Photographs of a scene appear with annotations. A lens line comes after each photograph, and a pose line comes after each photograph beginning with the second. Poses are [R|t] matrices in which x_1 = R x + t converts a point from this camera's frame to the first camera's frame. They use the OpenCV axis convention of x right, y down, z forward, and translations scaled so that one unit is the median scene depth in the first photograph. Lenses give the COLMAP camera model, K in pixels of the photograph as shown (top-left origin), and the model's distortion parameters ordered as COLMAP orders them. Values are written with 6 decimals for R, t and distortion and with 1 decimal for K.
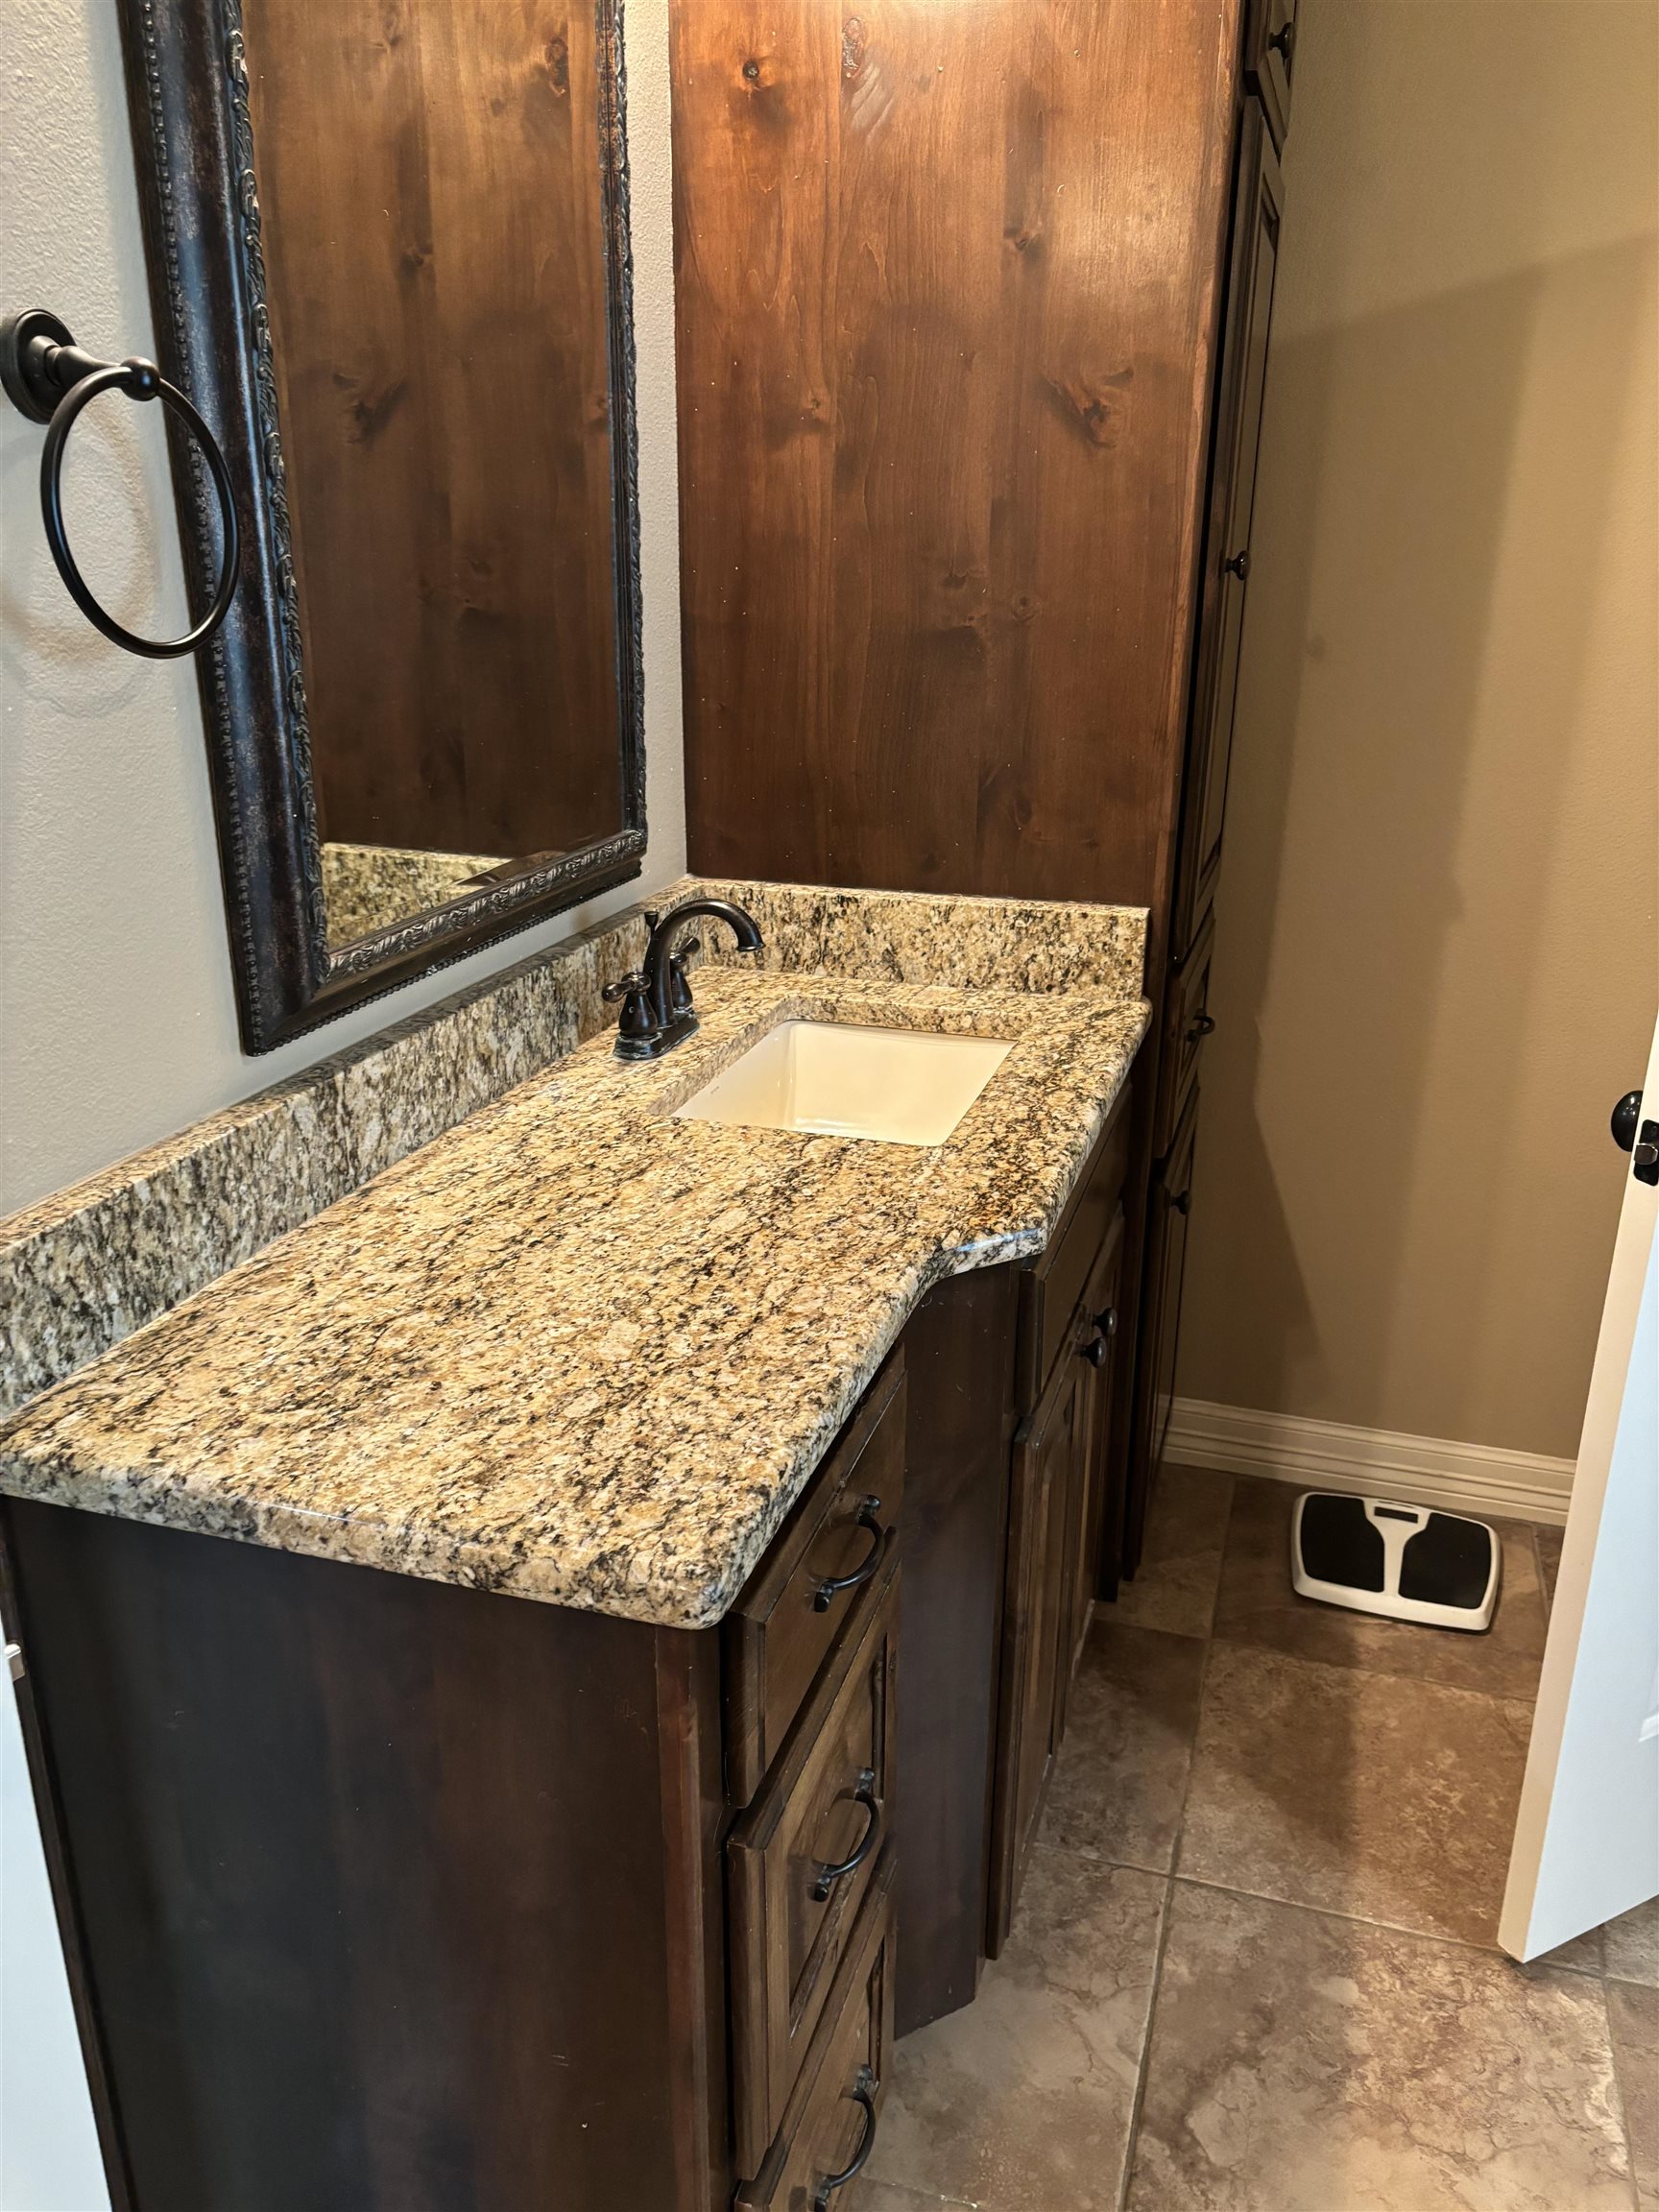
lens RADIAL K [[1665.5, 0, 844.1], [0, 1665.5, 1112.0], [0, 0, 1]] dist [0.037771, -0.031971]
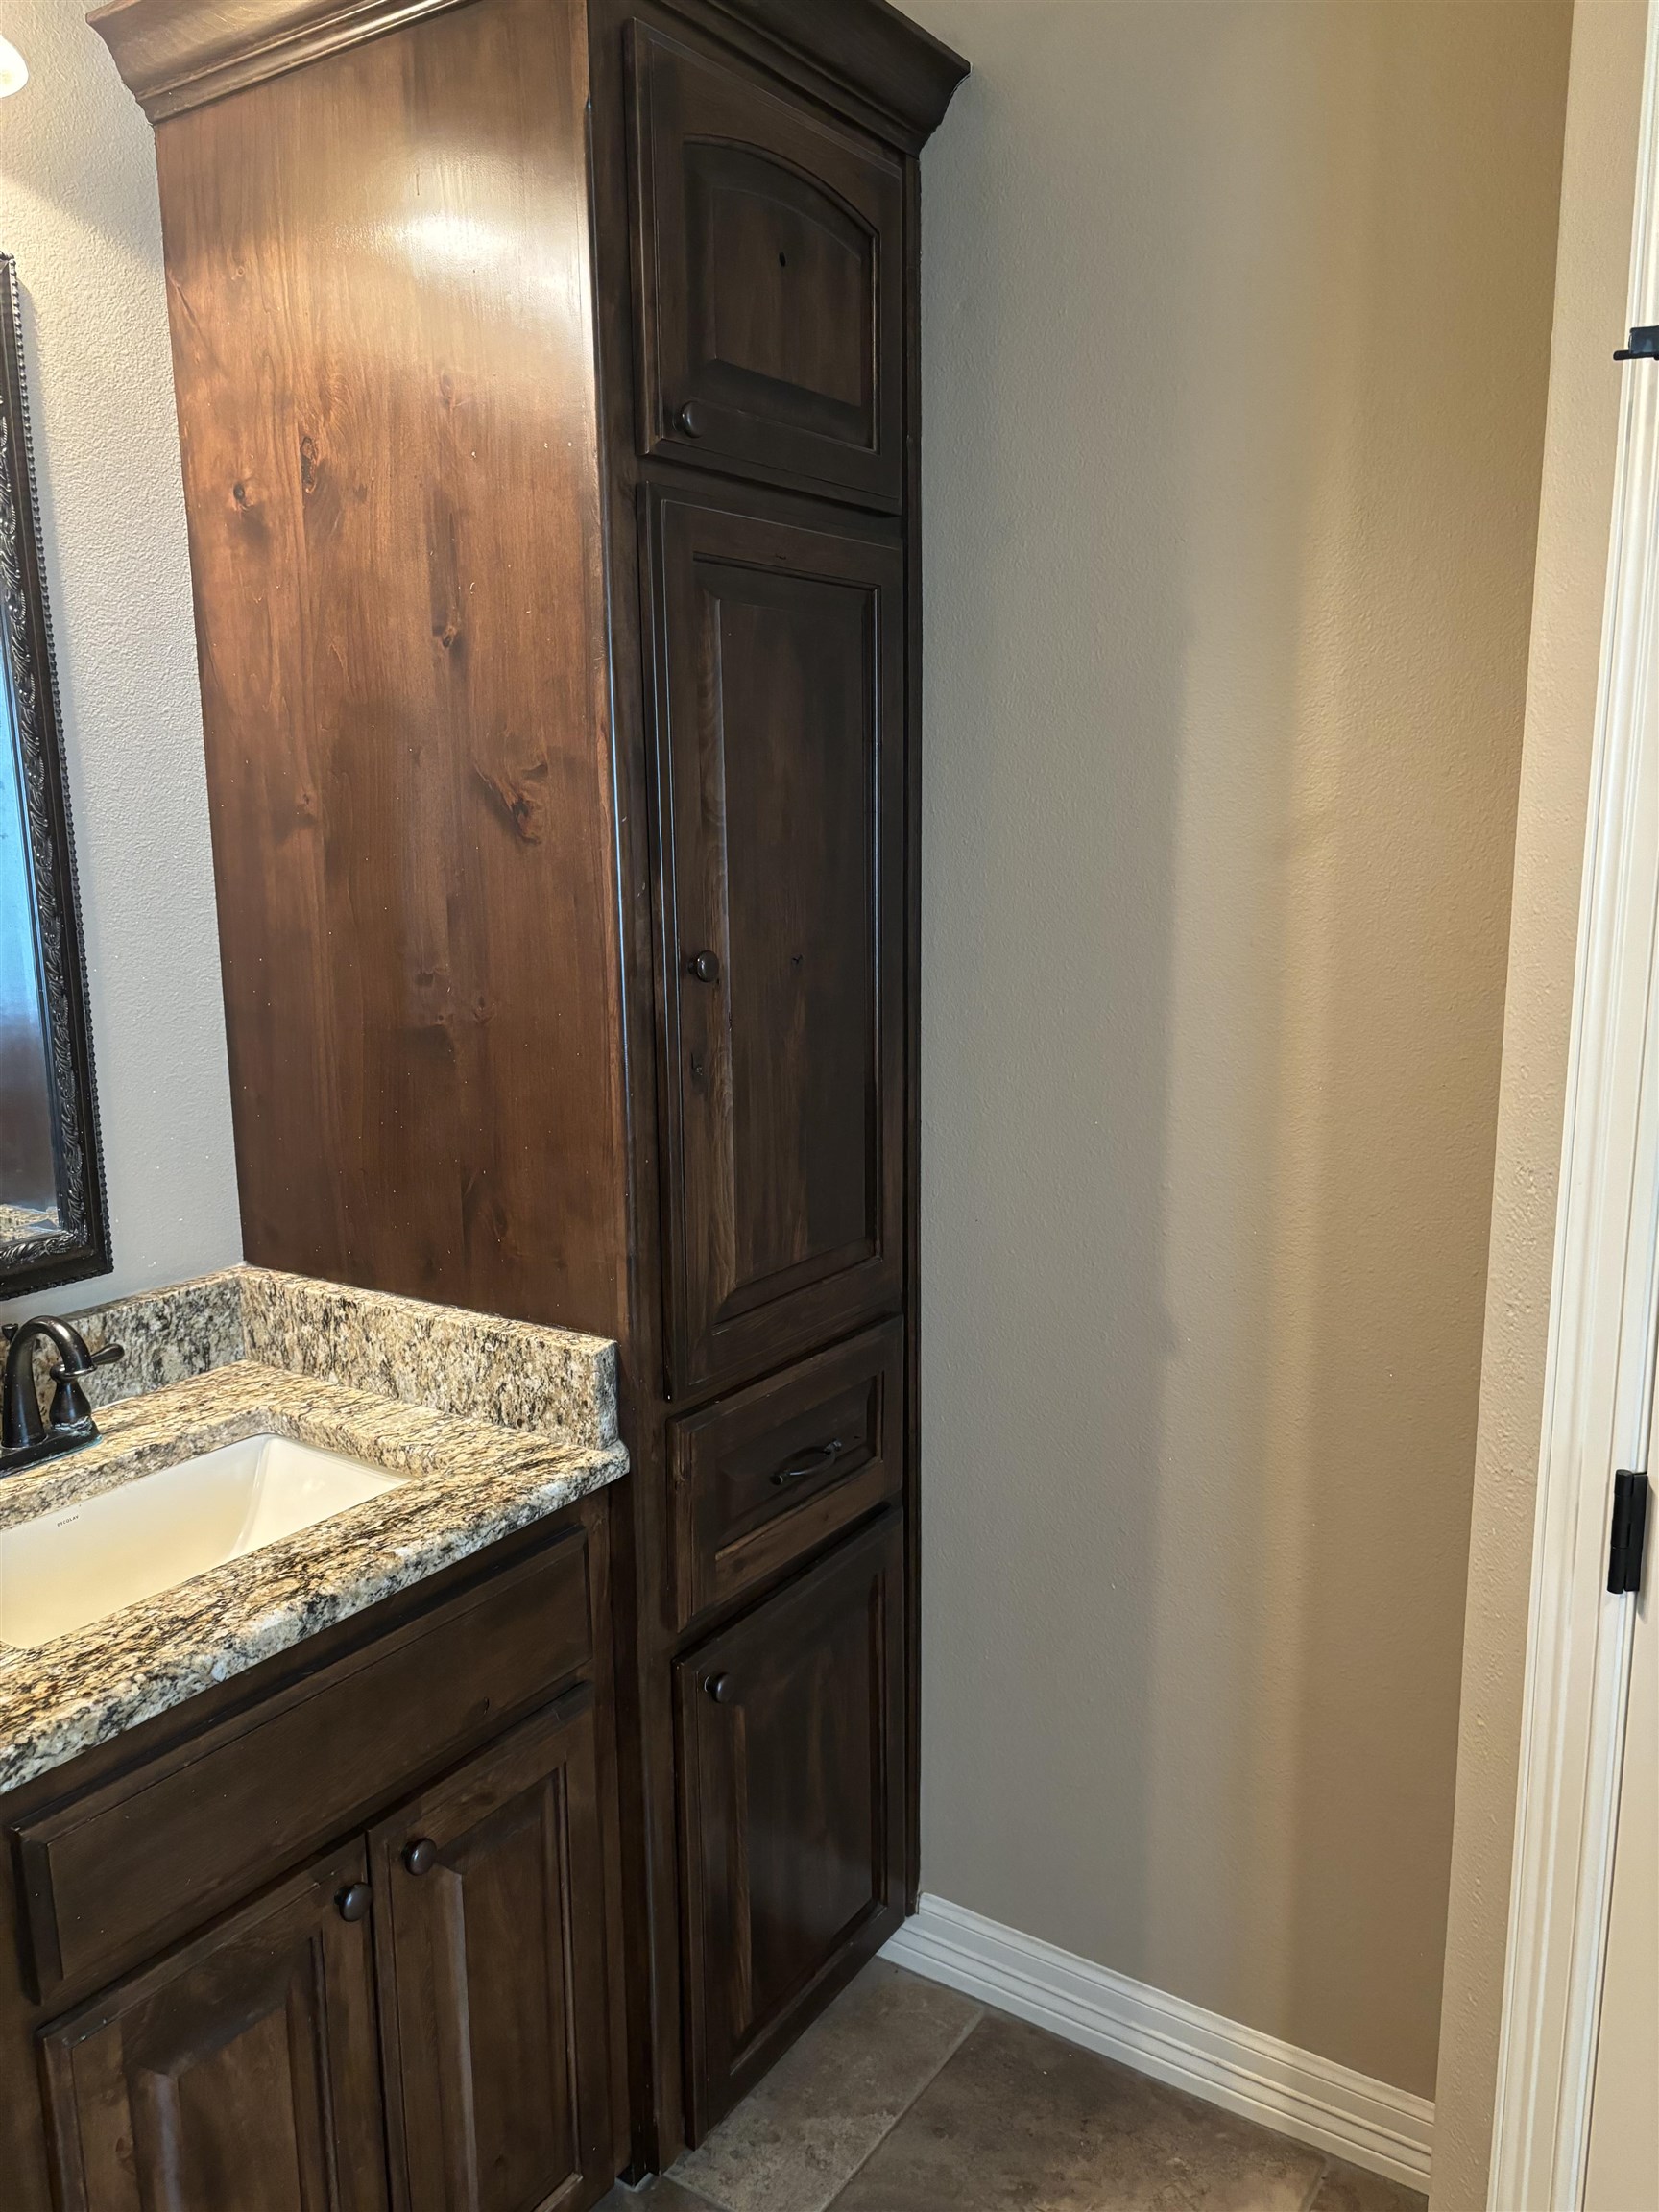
lens RADIAL K [[1665.5, 0, 825.4], [0, 1665.5, 1108.0], [0, 0, 1]] dist [0.037771, -0.031971]
pose [[0.952110, 0.030984, -0.304182, 0.560590], [-0.077154, 0.987004, -0.140960, -0.131572], [0.295862, 0.157678, 0.942127, 0.201464]]
